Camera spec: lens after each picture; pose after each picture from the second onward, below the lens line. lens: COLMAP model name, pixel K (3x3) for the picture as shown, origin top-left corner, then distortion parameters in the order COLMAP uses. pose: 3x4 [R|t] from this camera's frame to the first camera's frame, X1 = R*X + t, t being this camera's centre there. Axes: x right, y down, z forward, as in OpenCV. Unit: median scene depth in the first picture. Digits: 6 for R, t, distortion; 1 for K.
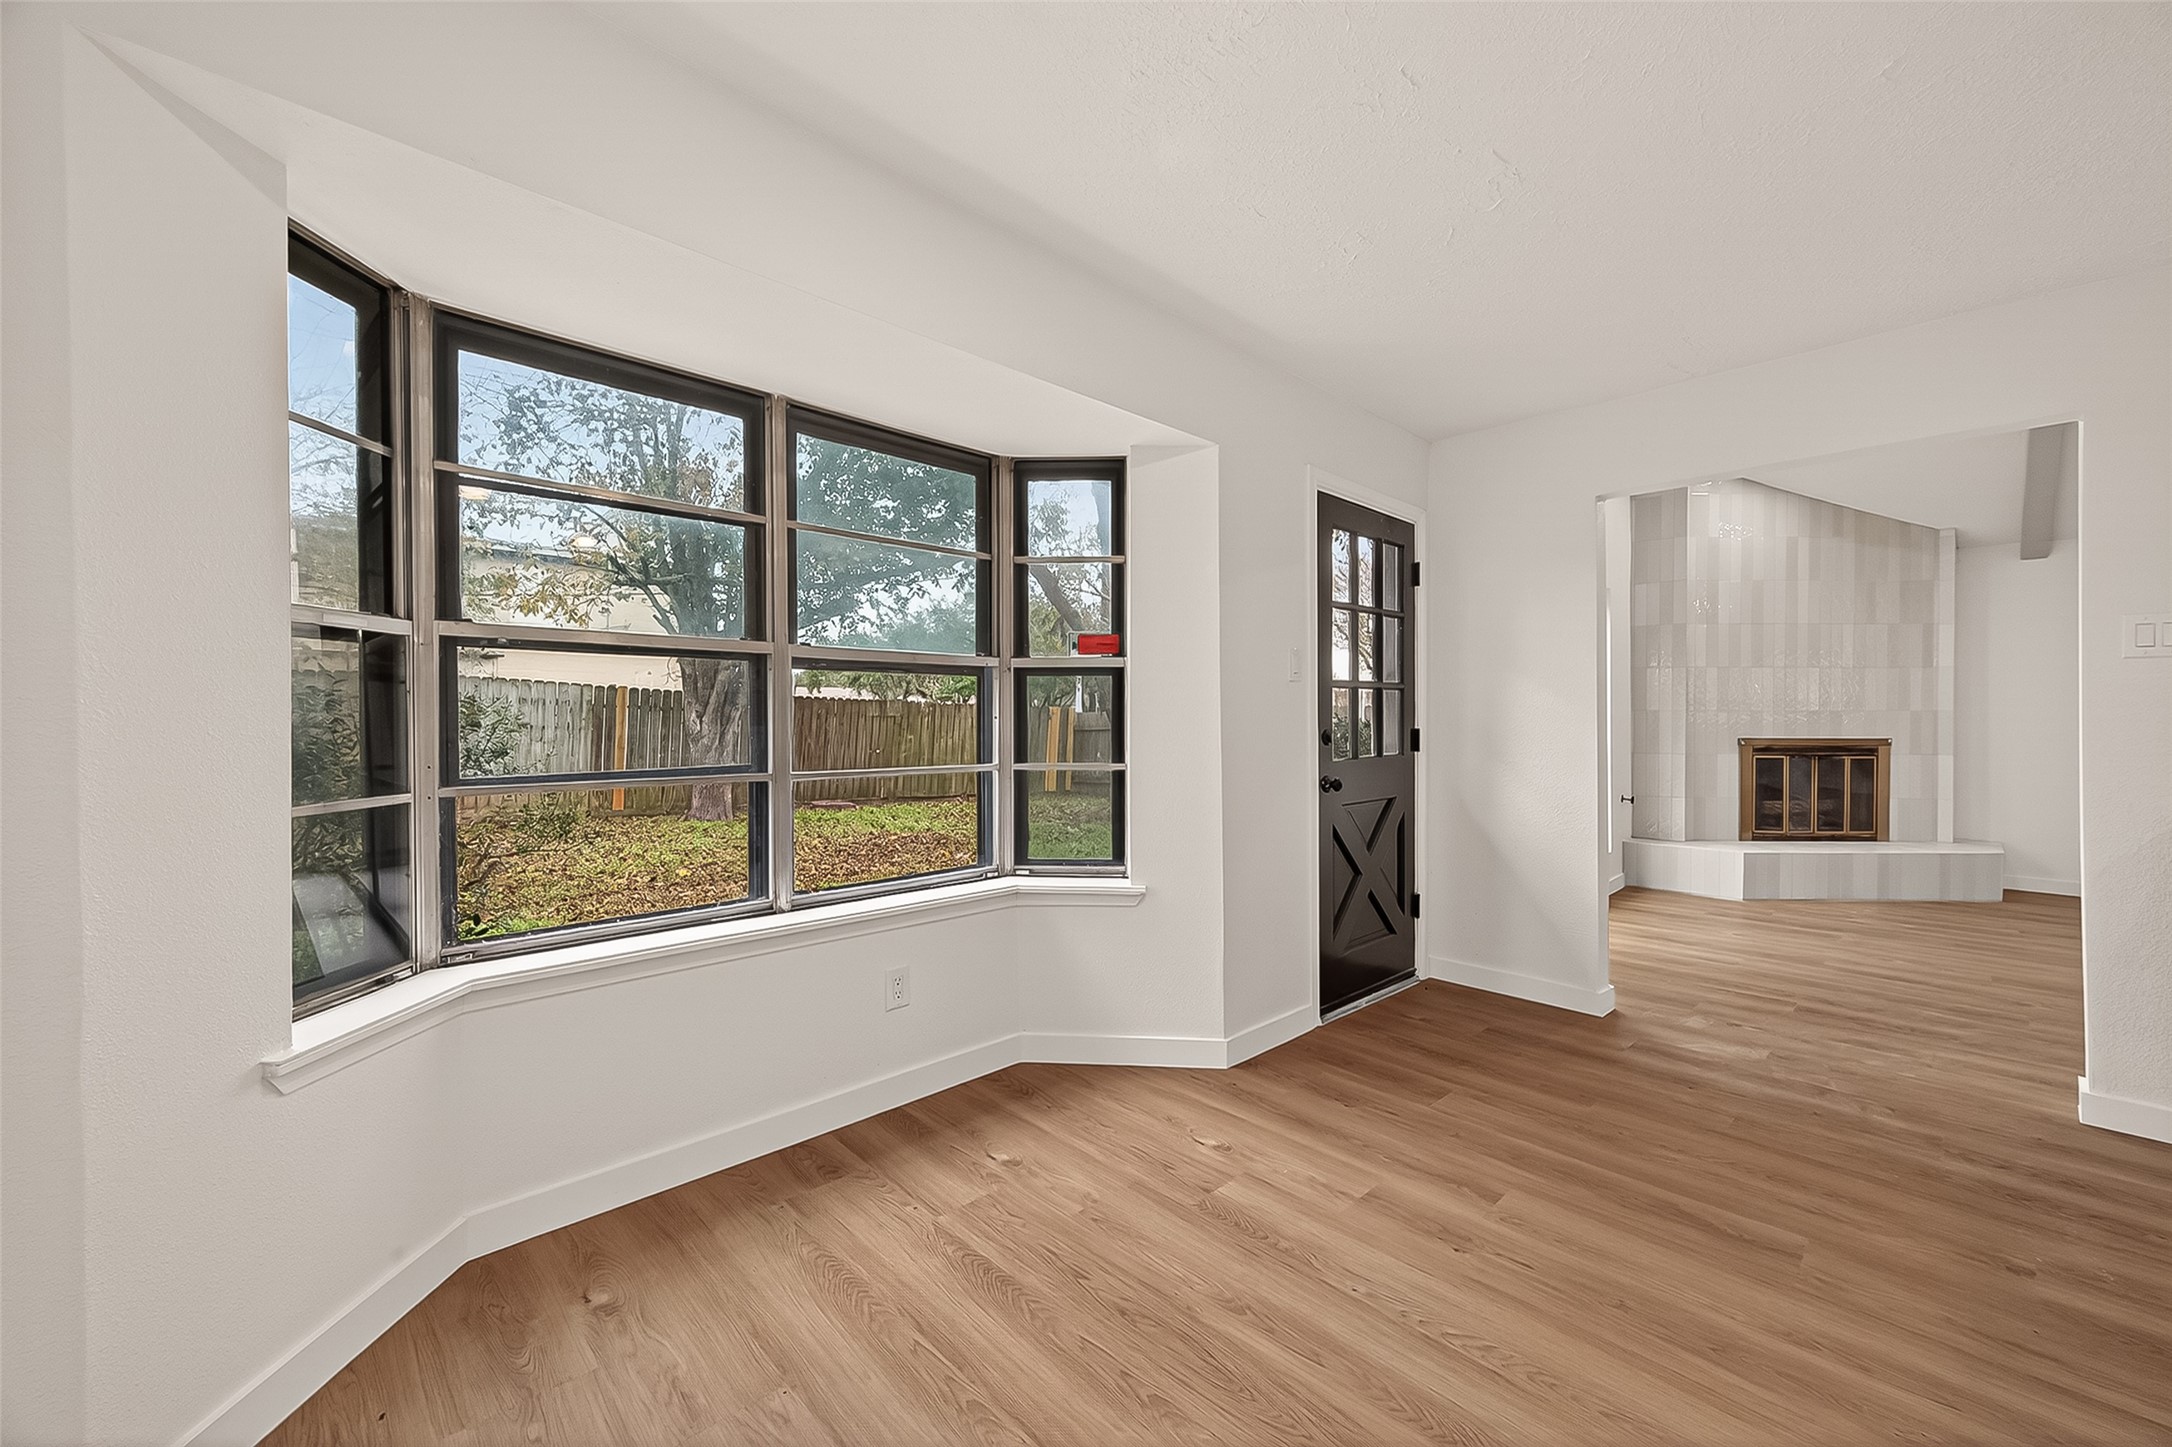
lens RADIAL K [[860.5, 0, 1114.3], [0, 860.5, 721.2], [0, 0, 1]] dist [0.004183, 0.000444]
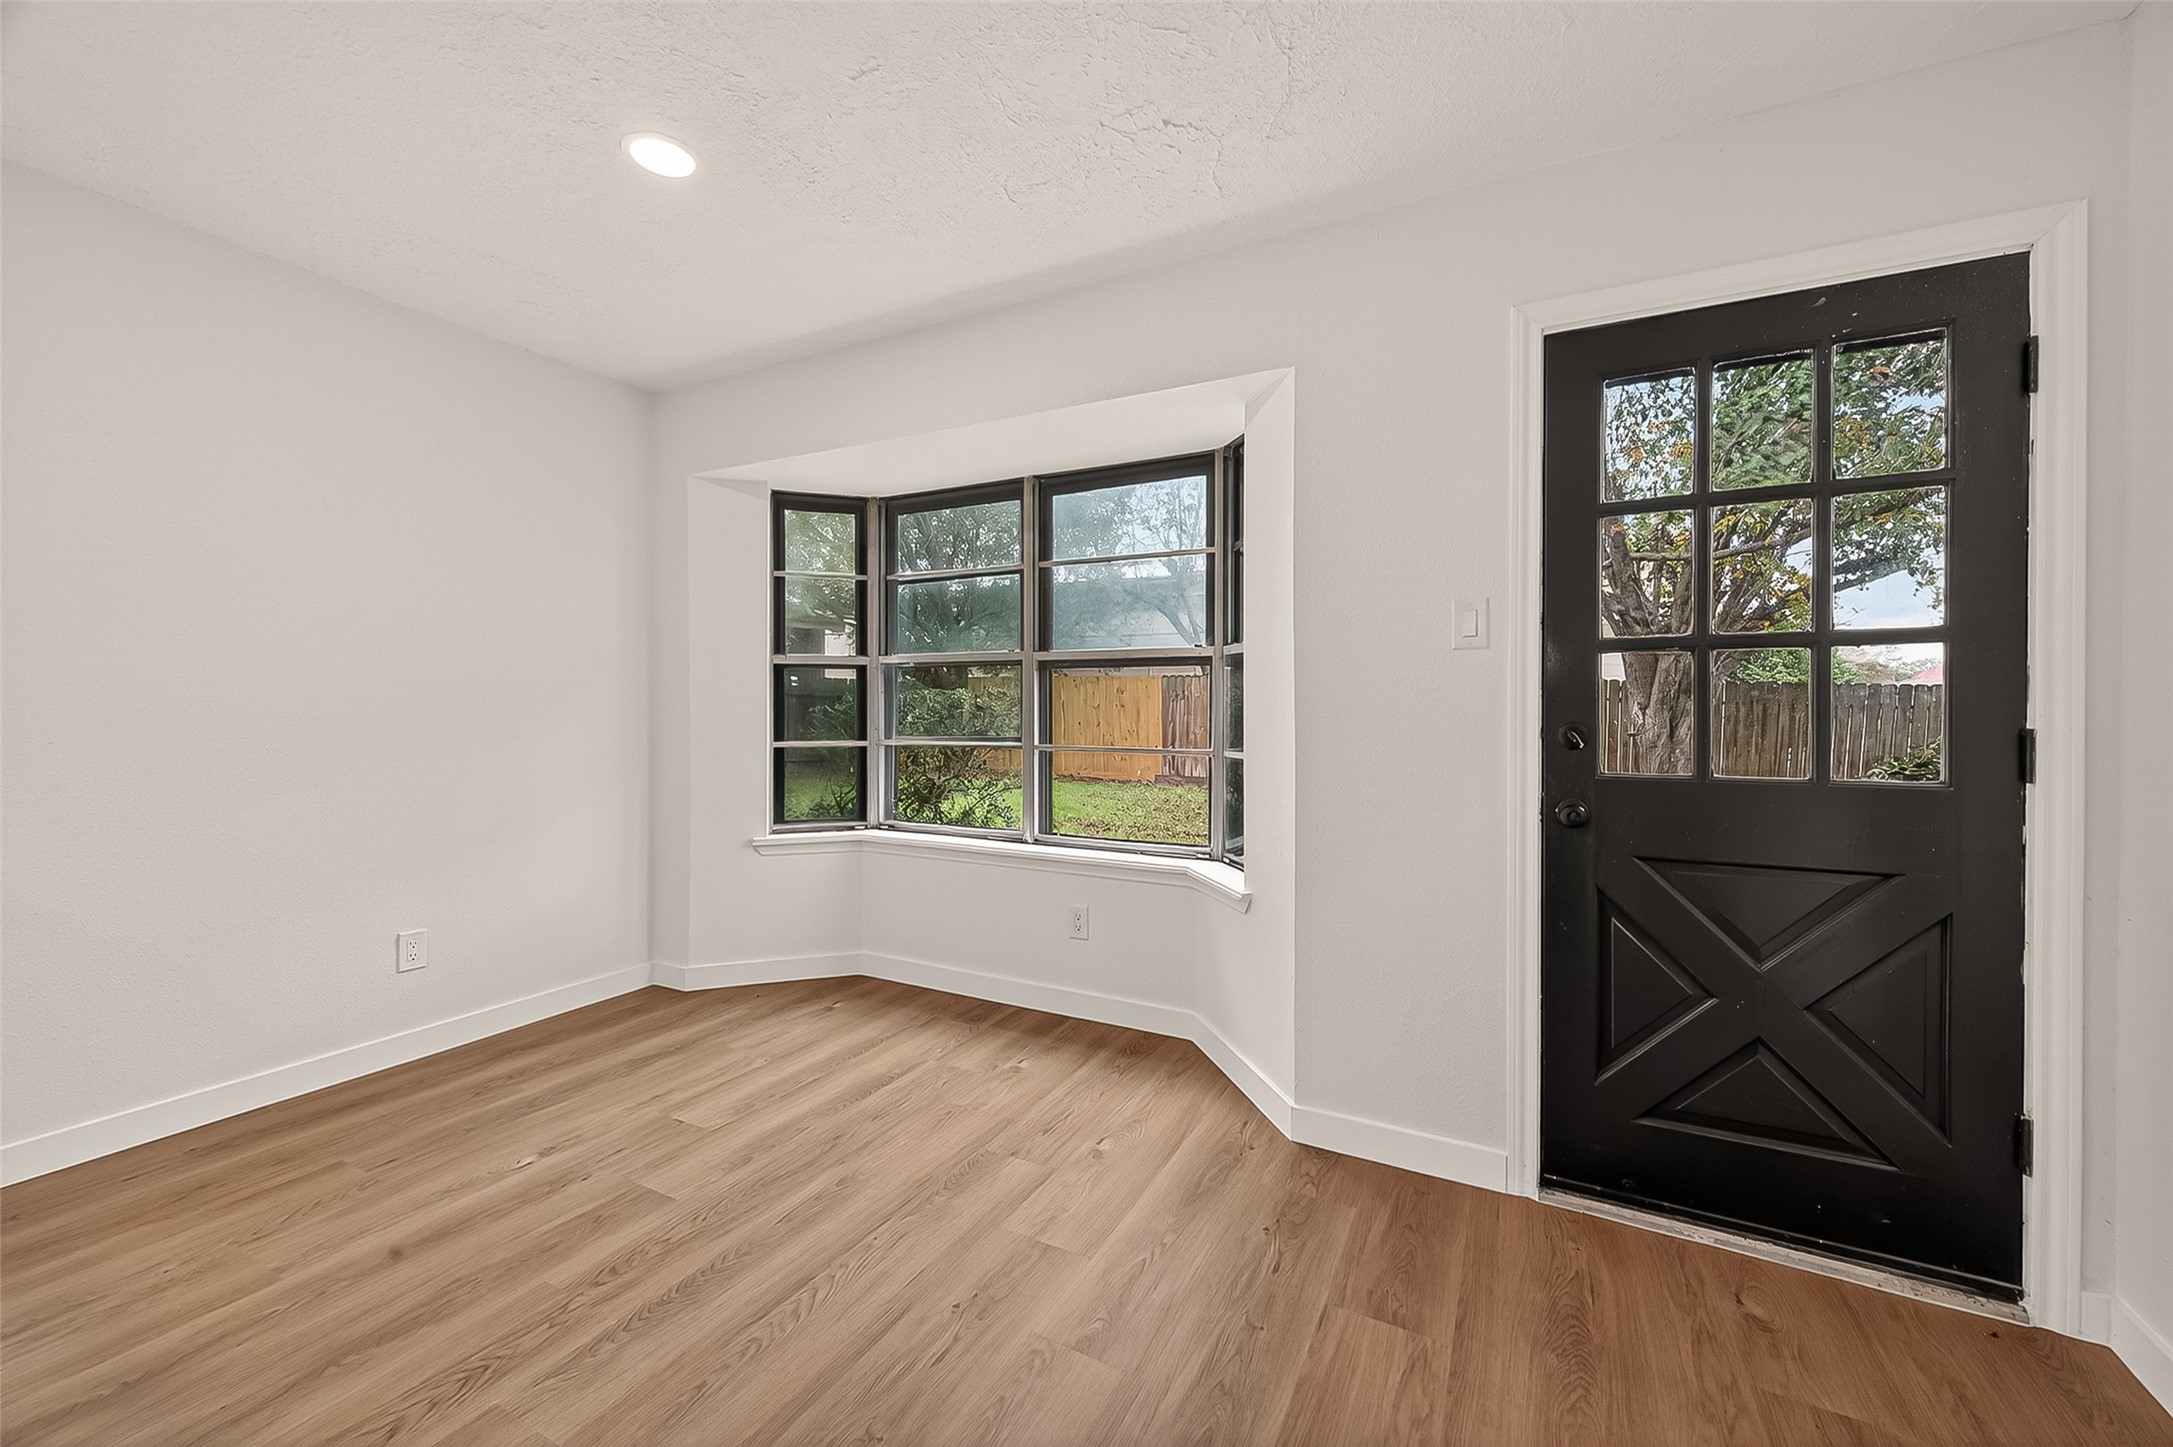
lens RADIAL K [[860.9, 0, 1064.4], [0, 860.9, 705.9], [0, 0, 1]] dist [0.004183, 0.000444]
pose [[0.284709, -0.002593, -0.958610, 0.982756], [-0.007508, 0.999960, -0.004934, 0.004143], [0.958585, 0.008602, 0.284678, 0.657458]]
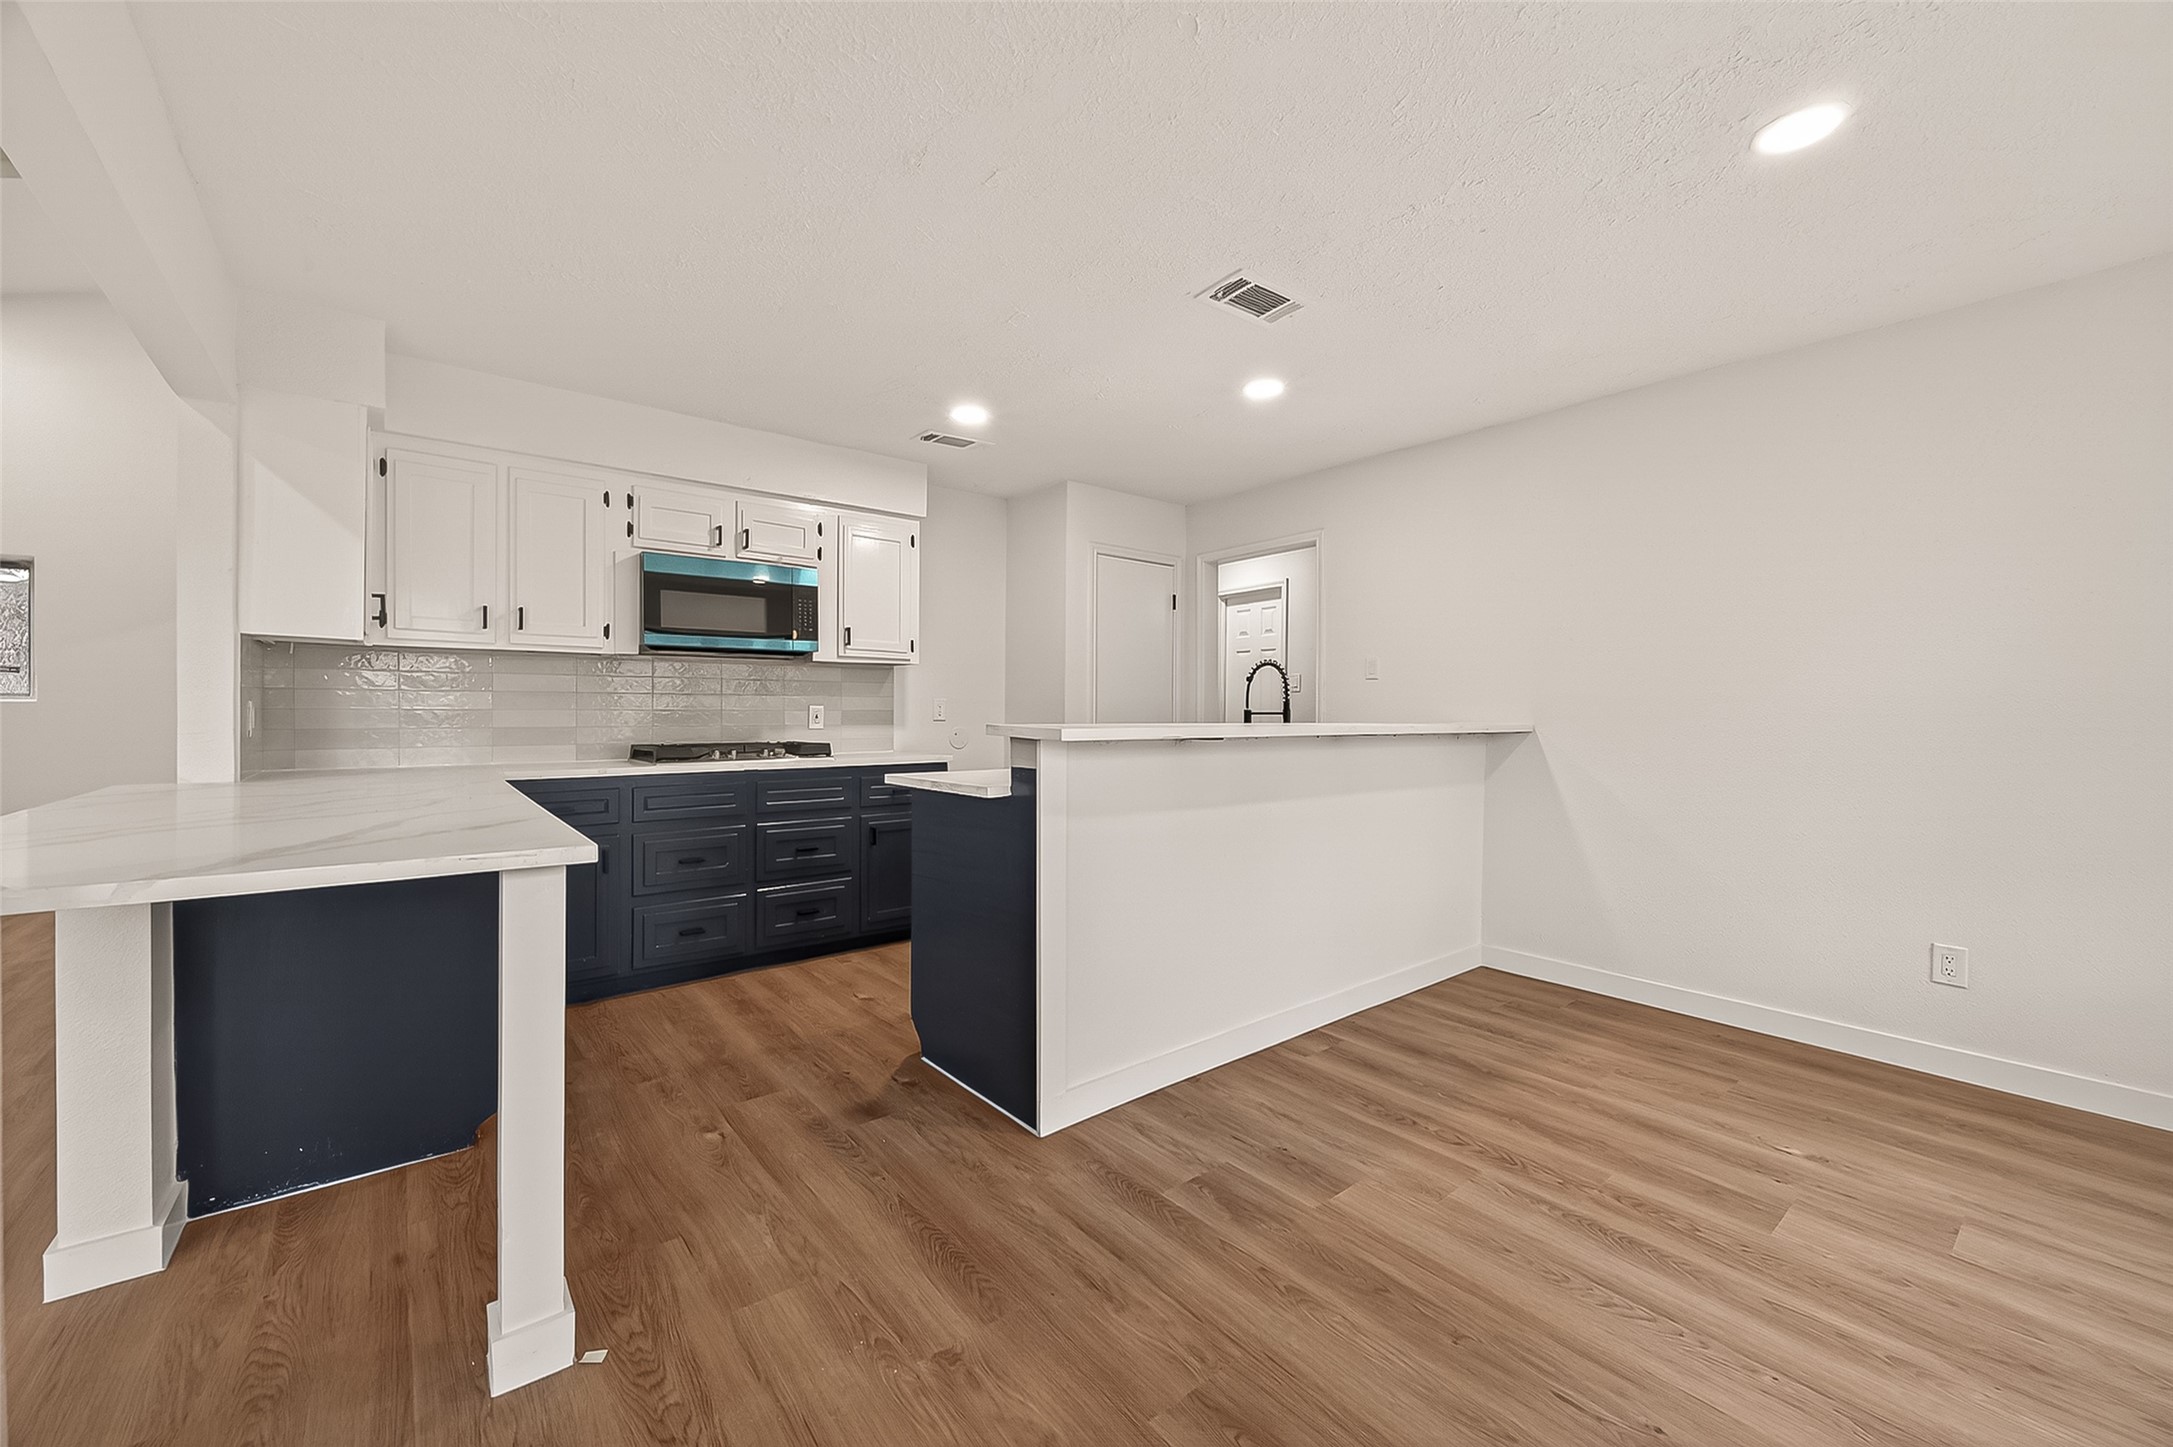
lens RADIAL K [[860.9, 0, 1118.3], [0, 860.9, 718.3], [0, 0, 1]] dist [0.004183, 0.000444]
pose [[-0.996642, -0.009392, 0.081337, 0.616337], [-0.008445, 0.999893, 0.011982, 0.005285], [-0.081441, 0.011255, -0.996615, 1.360010]]
